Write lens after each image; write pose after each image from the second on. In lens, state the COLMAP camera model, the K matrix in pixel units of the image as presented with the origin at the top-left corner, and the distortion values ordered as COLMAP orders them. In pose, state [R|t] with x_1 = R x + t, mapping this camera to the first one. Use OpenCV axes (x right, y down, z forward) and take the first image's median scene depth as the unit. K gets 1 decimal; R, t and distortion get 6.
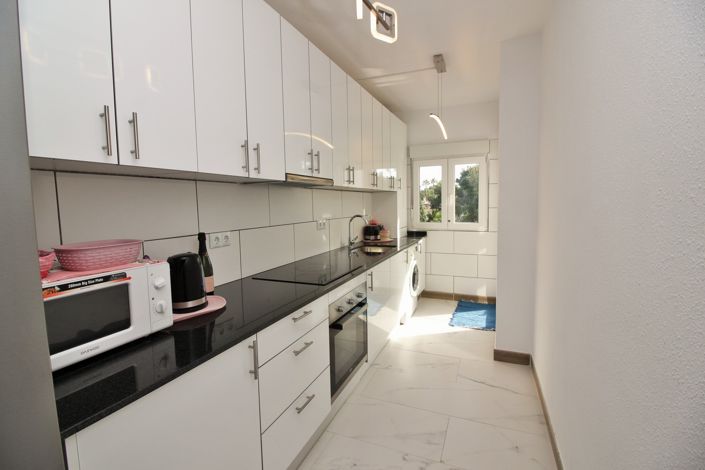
lens RADIAL K [[320.5, 0, 352.2], [0, 320.5, 229.5], [0, 0, 1]] dist [-0.013813, -0.000497]
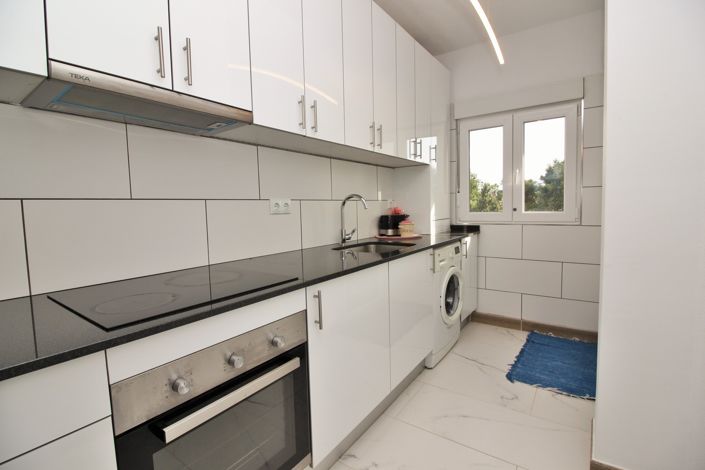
lens RADIAL K [[325.2, 0, 354.7], [0, 325.2, 228.0], [0, 0, 1]] dist [-0.004333, -0.000718]
pose [[0.979033, 0.009974, -0.203456, 0.237698], [-0.011809, 0.999900, -0.007806, 0.041696], [0.203357, 0.010045, 0.979053, 0.565487]]
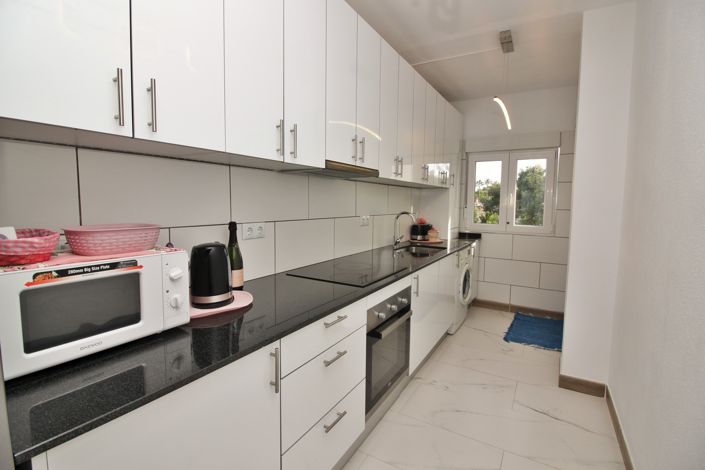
lens RADIAL K [[325.2, 0, 354.7], [0, 325.2, 228.0], [0, 0, 1]] dist [-0.004333, -0.000718]
pose [[0.990157, 0.041395, -0.133702, 0.002358], [-0.041699, 0.999130, 0.000526, 0.009682], [0.133608, 0.005054, 0.991021, 0.089536]]
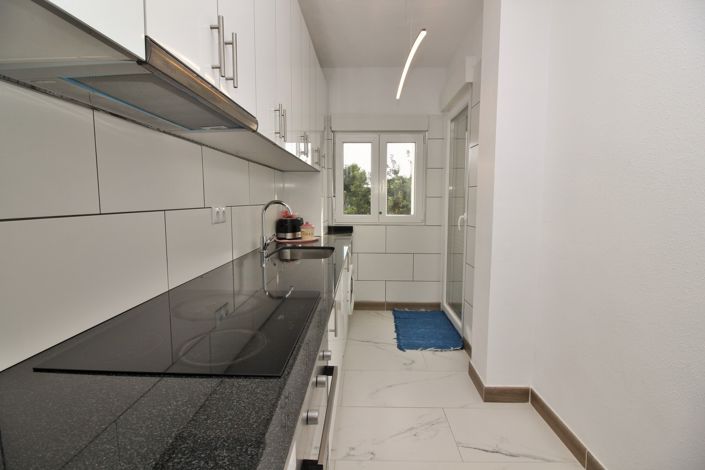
lens RADIAL K [[325.2, 0, 354.7], [0, 325.2, 228.0], [0, 0, 1]] dist [-0.004333, -0.000718]
pose [[0.930052, -0.013431, 0.367183, -0.117556], [0.011308, 0.999905, 0.007933, 0.008815], [-0.367254, -0.003226, 0.930115, 0.536949]]
